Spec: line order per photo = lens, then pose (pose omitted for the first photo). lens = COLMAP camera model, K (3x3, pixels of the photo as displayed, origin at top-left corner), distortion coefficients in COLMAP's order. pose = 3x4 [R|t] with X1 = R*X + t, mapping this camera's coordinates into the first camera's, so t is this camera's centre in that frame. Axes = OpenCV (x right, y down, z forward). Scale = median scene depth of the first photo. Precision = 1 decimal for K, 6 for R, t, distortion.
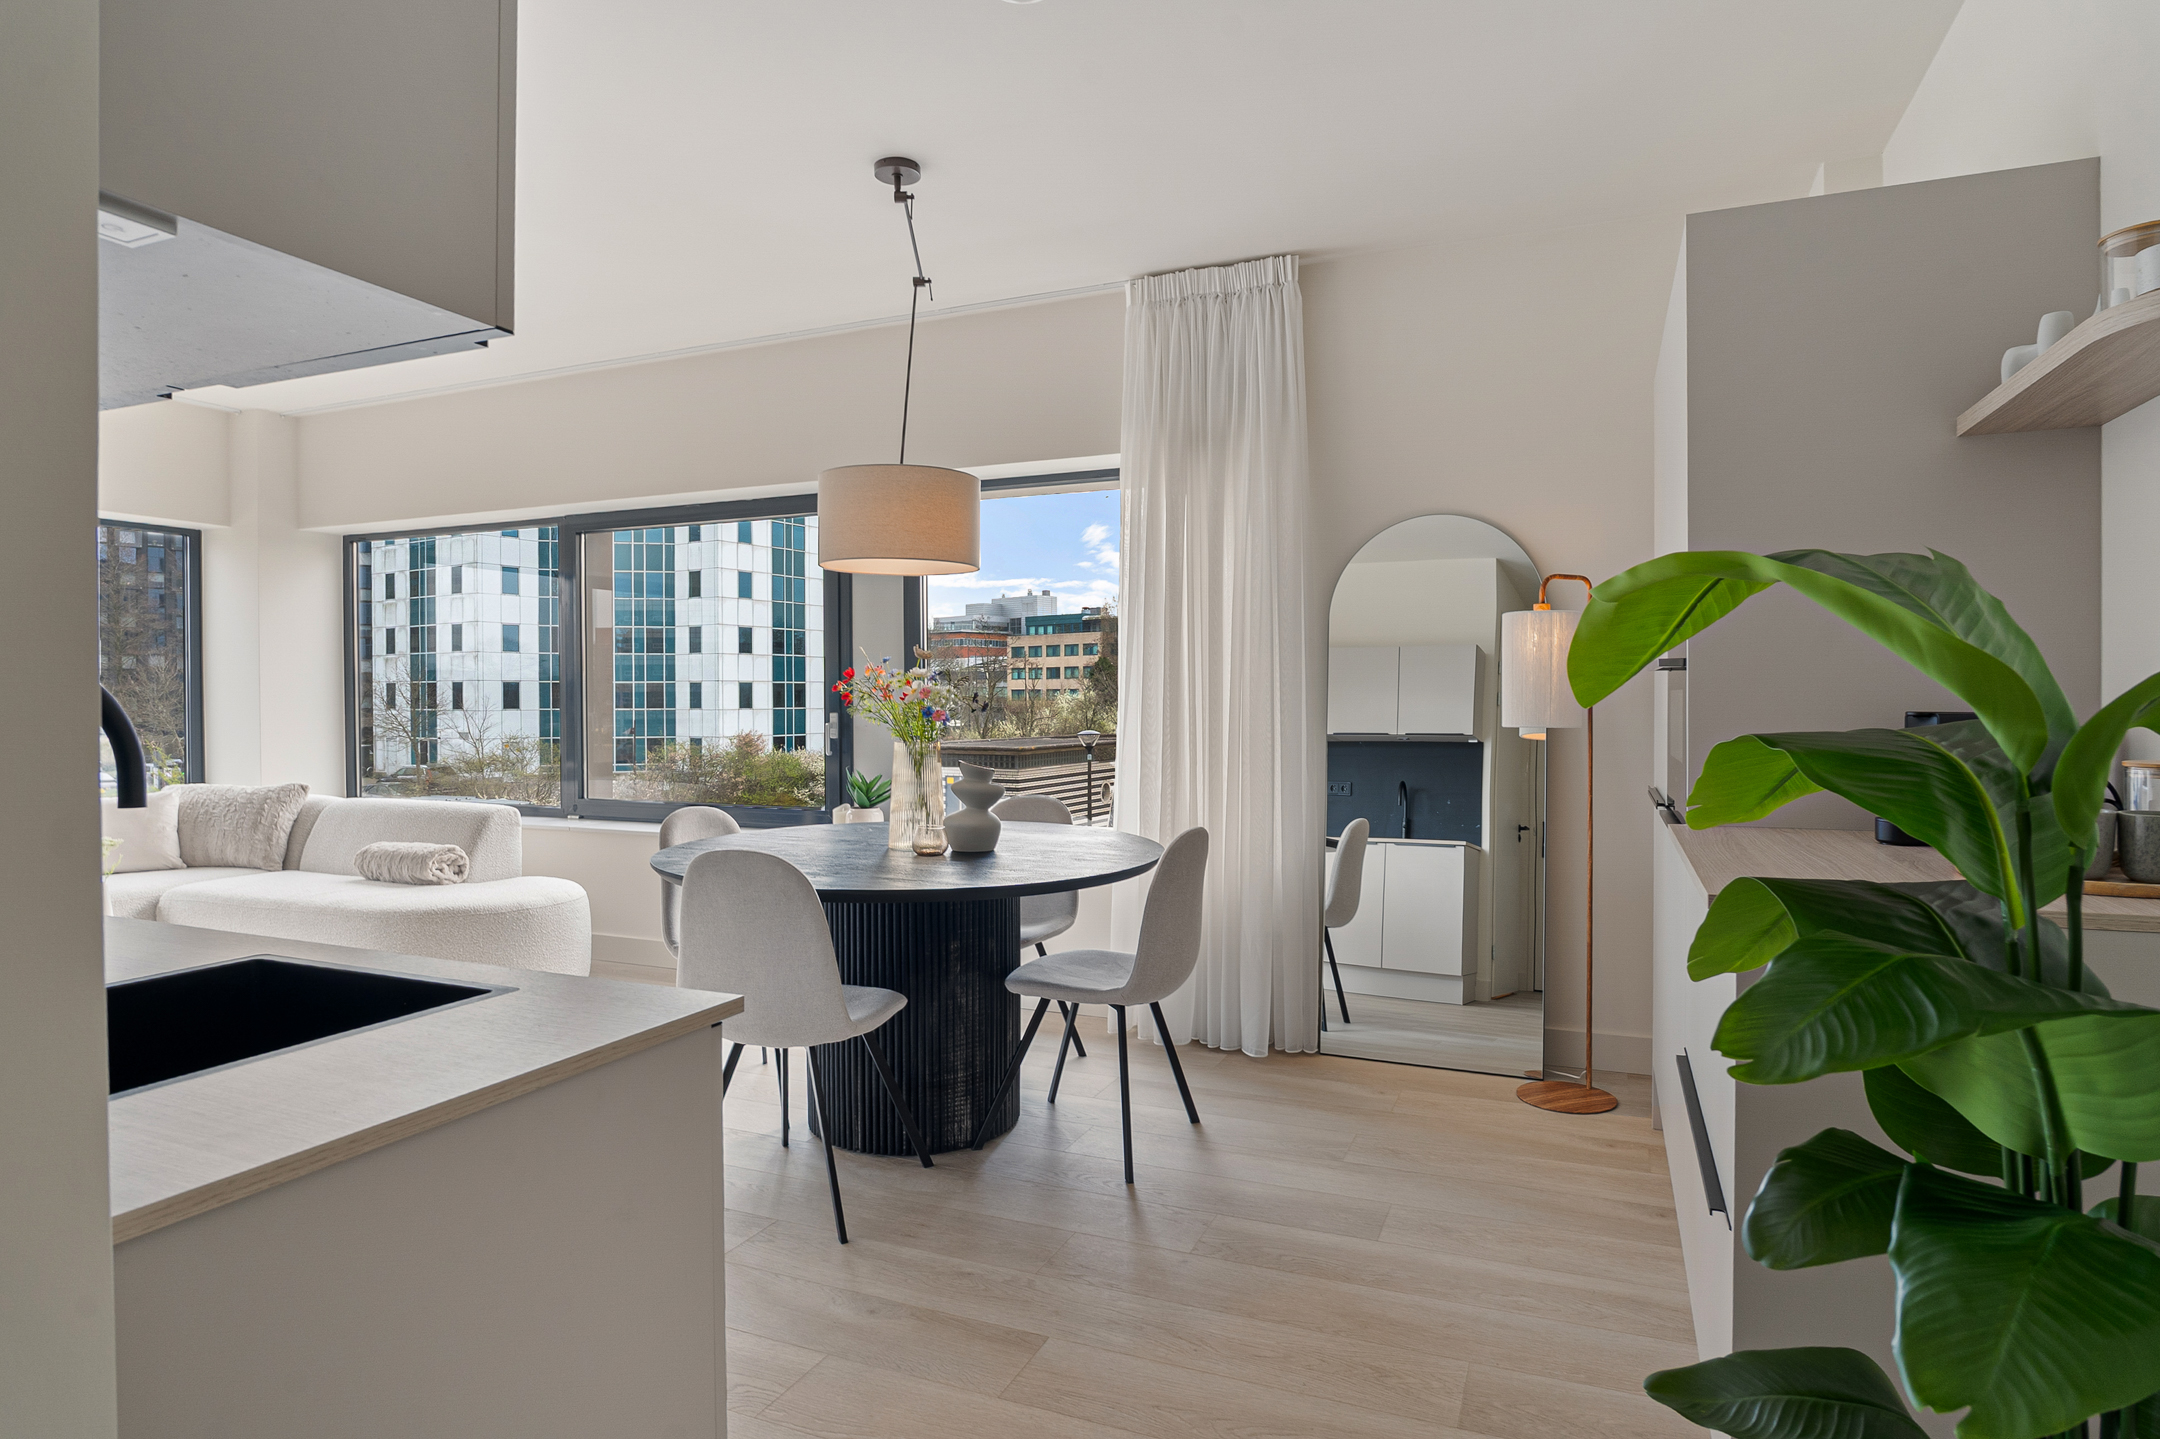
lens RADIAL K [[1185.9, 0, 1095.8], [0, 1185.9, 714.5], [0, 0, 1]] dist [-0.029111, 0.004865]
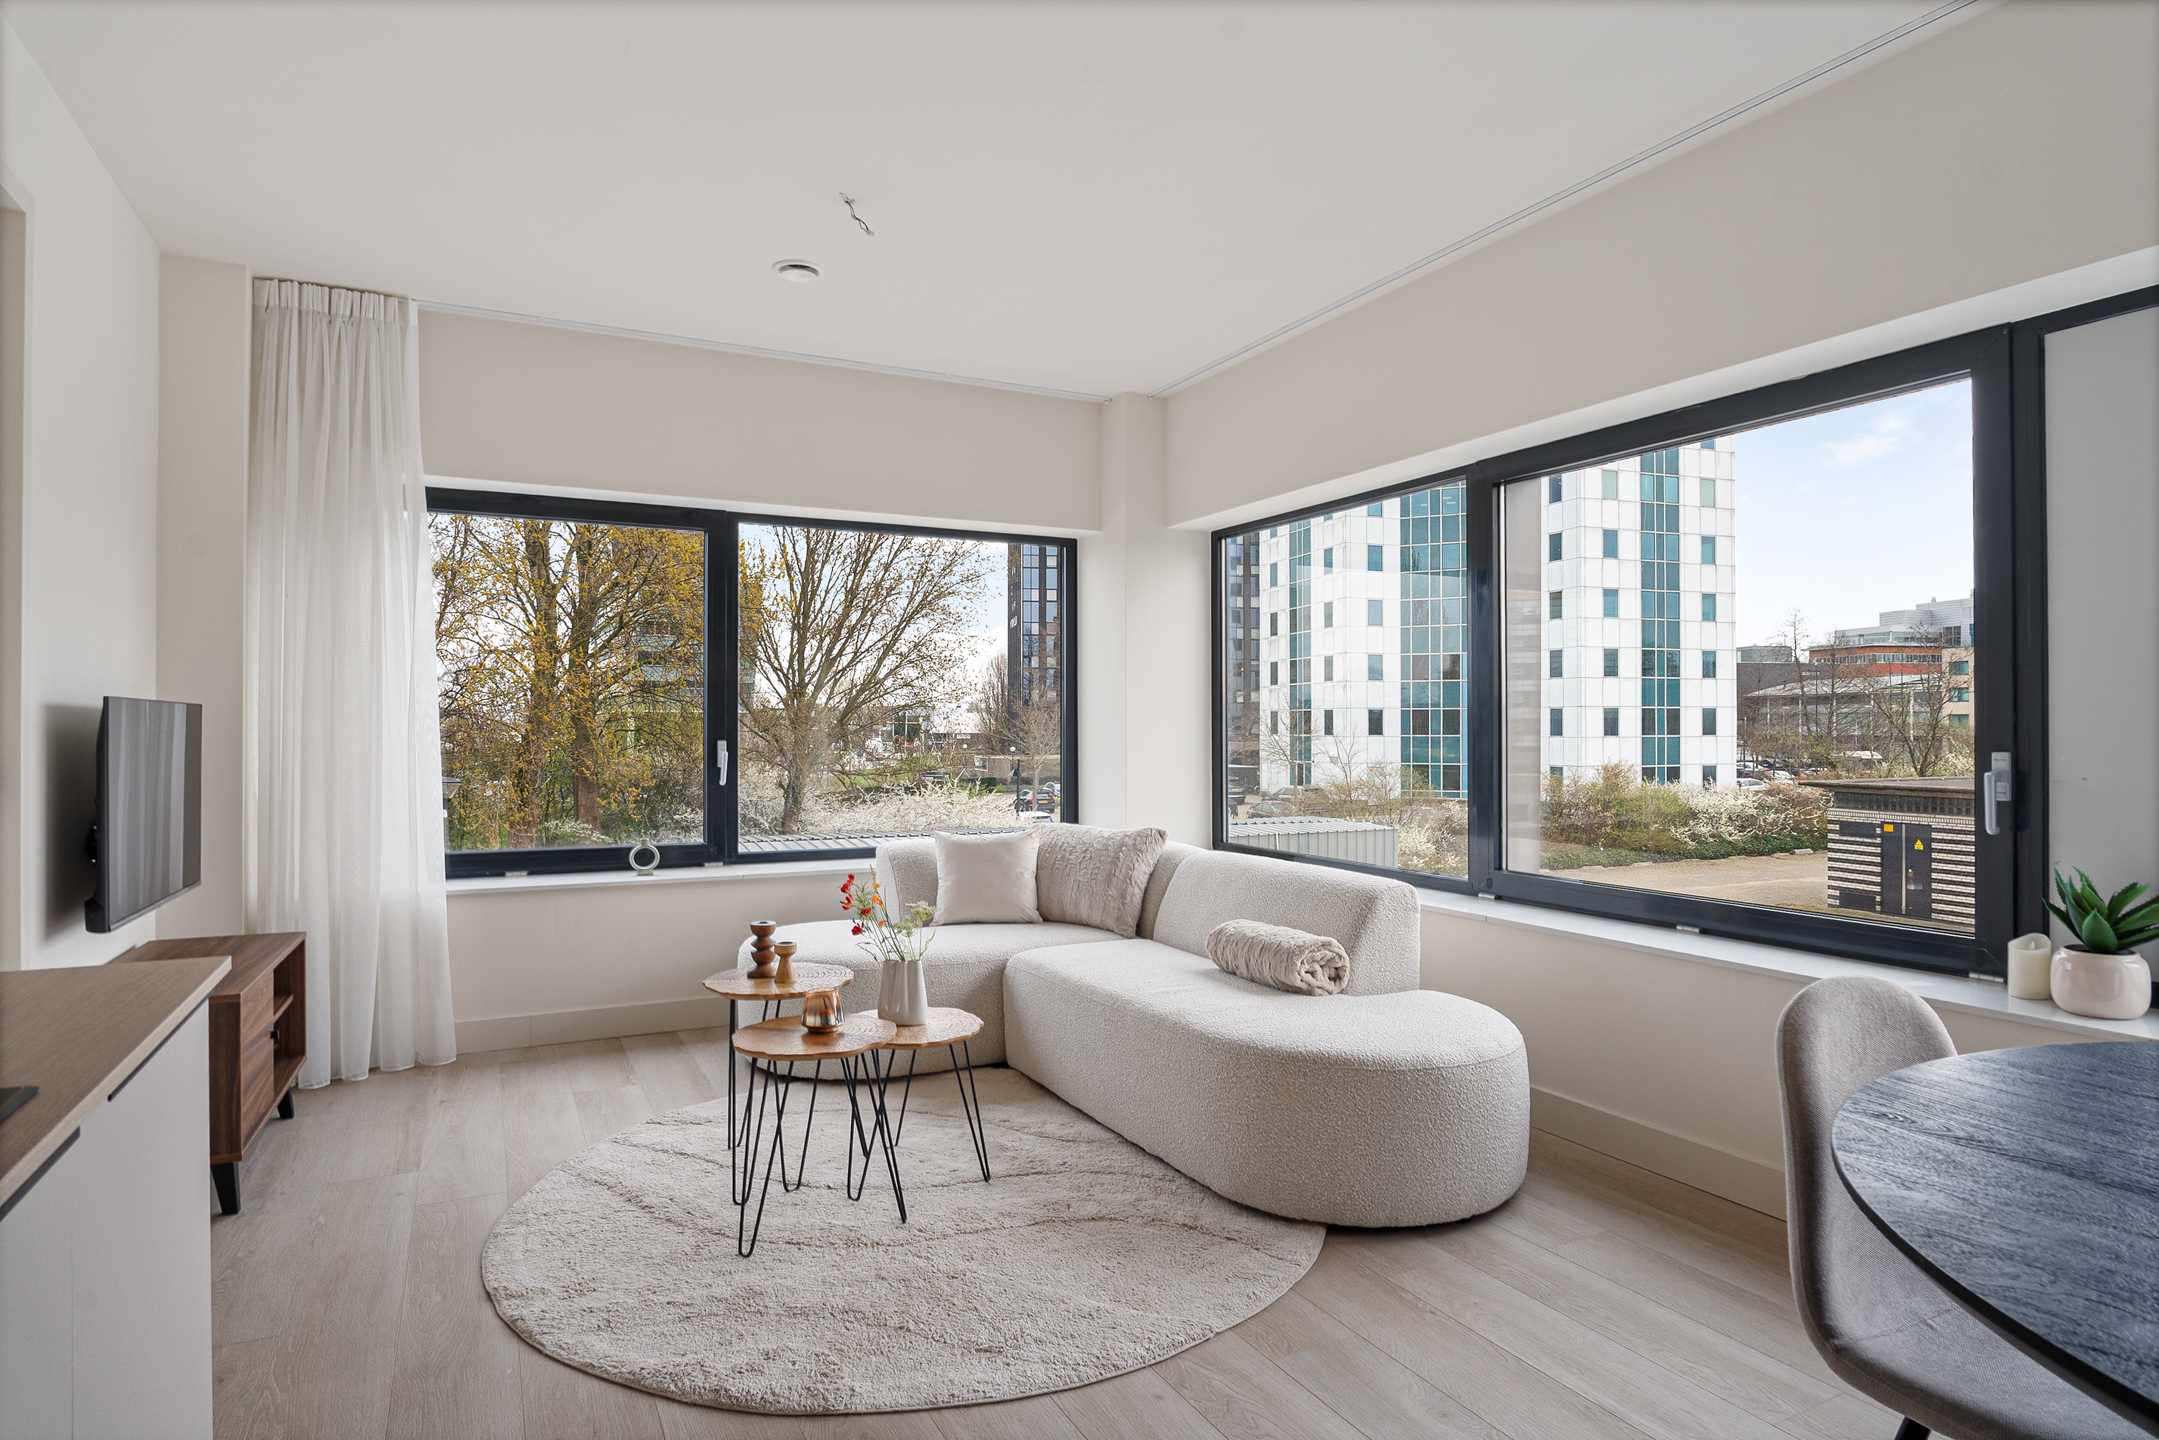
lens RADIAL K [[1185.4, 0, 1074.1], [0, 1185.4, 725.0], [0, 0, 1]] dist [-0.029111, 0.004865]
pose [[0.759161, 0.000369, -0.650902, -0.187894], [-0.009327, 0.999903, -0.010311, -0.004108], [0.650836, 0.013899, 0.759091, 0.337311]]
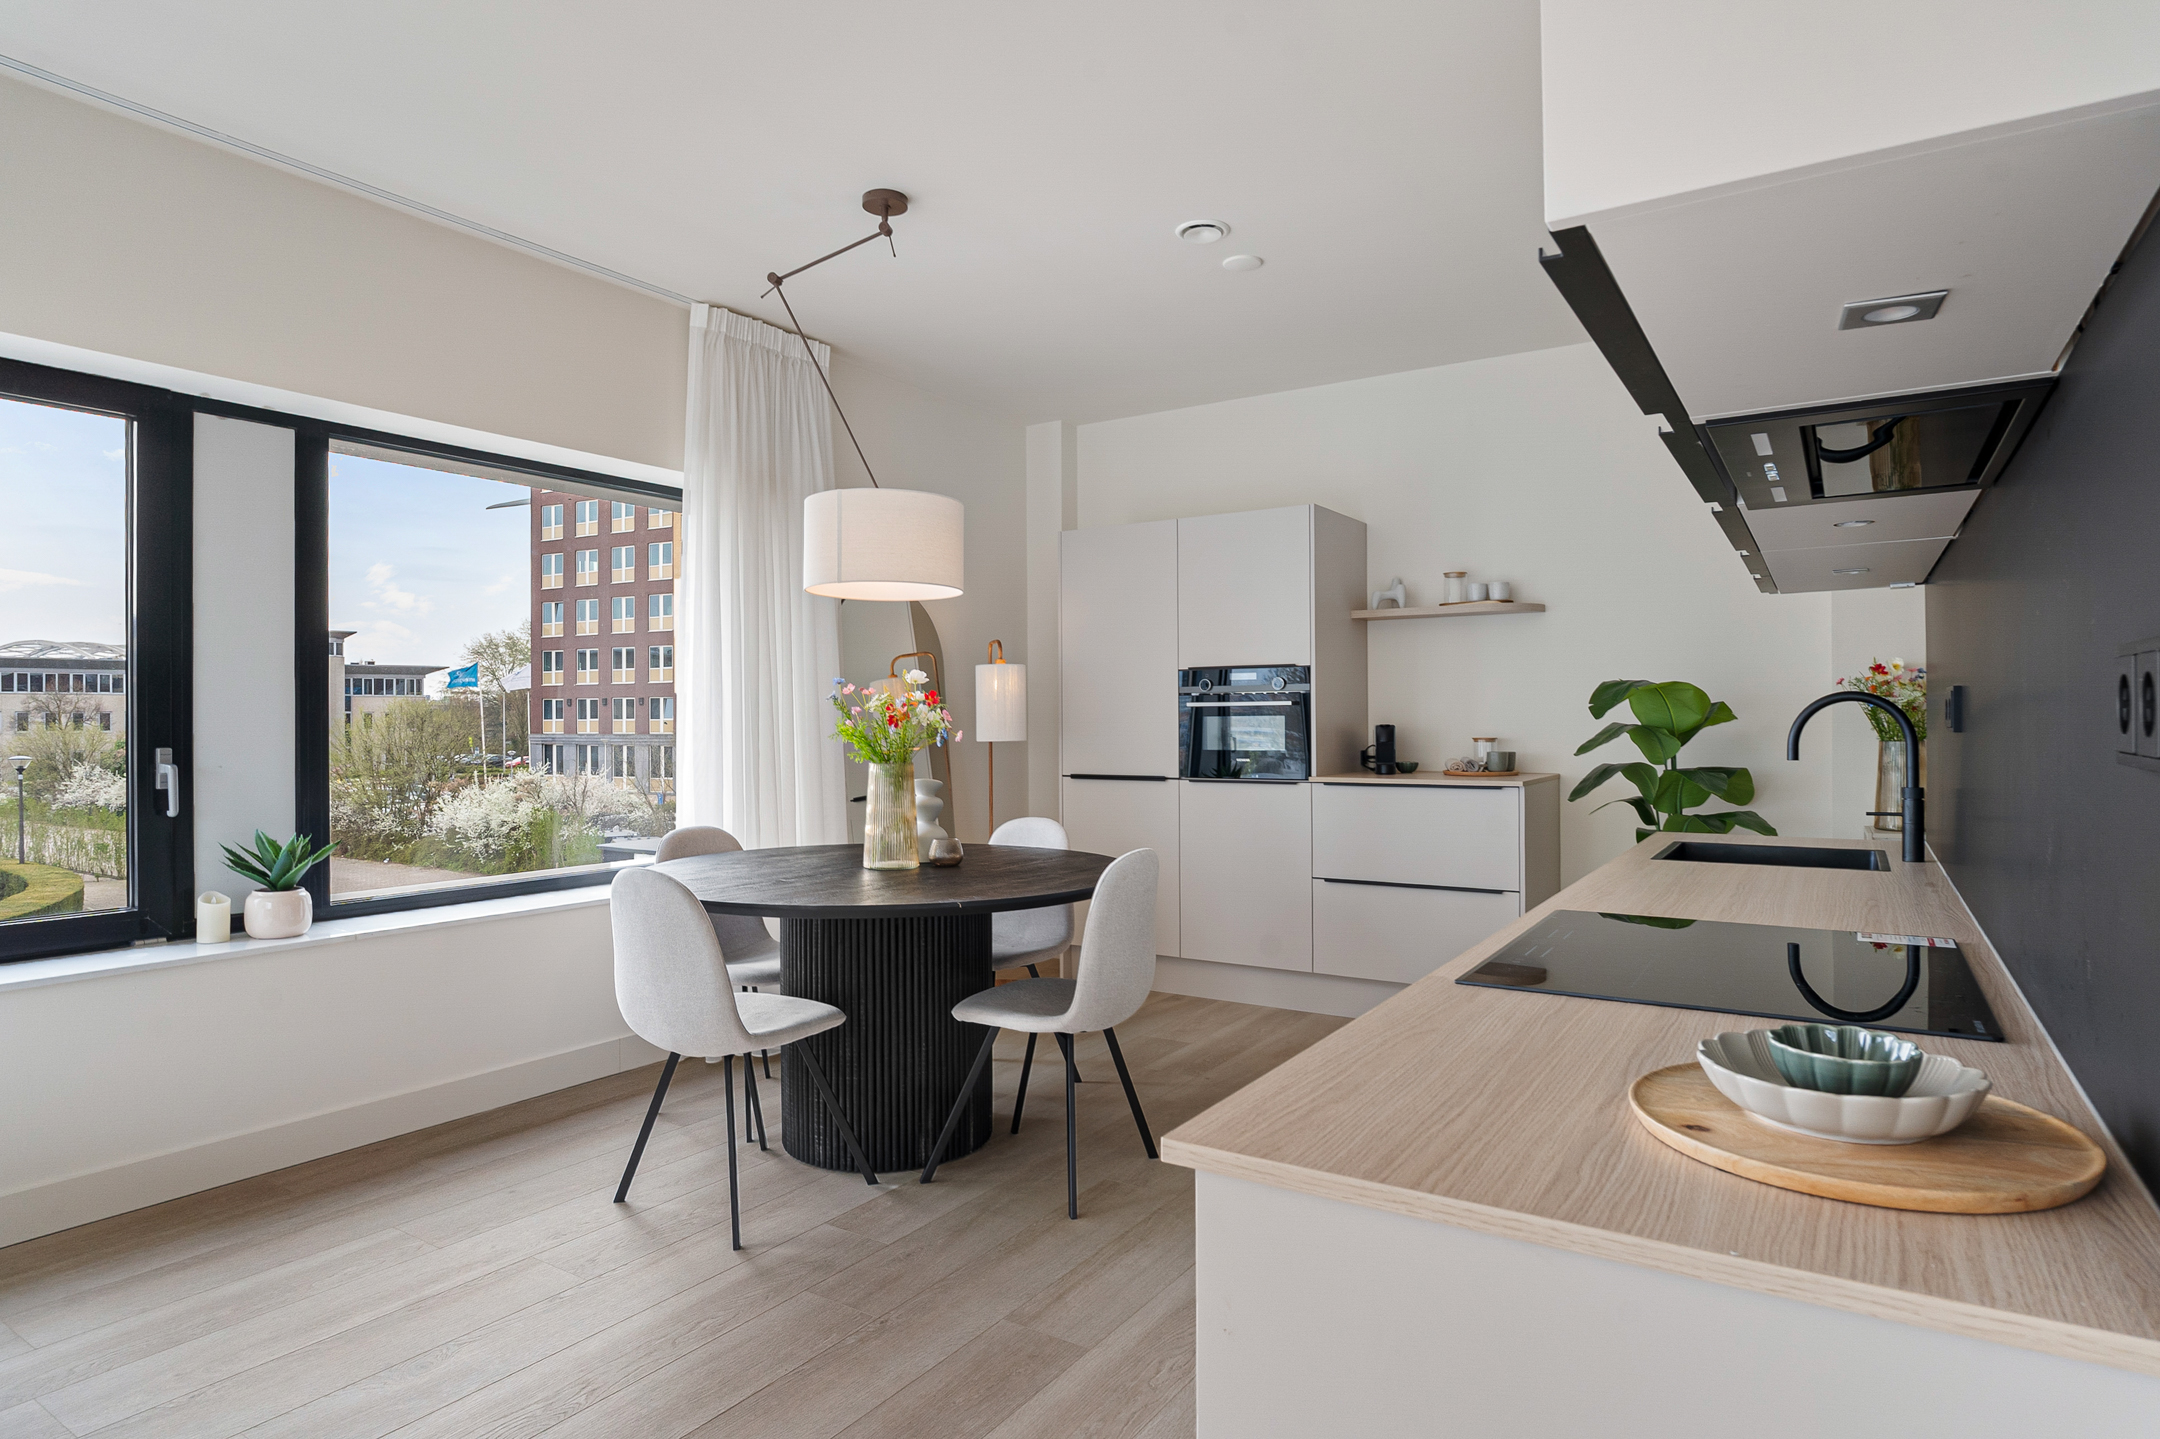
lens RADIAL K [[1185.9, 0, 1071.9], [0, 1185.9, 719.3], [0, 0, 1]] dist [-0.029111, 0.004865]
pose [[0.195143, -0.003541, 0.980768, -0.689489], [0.021546, 0.999768, -0.000678, -0.005721], [-0.980538, 0.021264, 0.195174, 0.399575]]
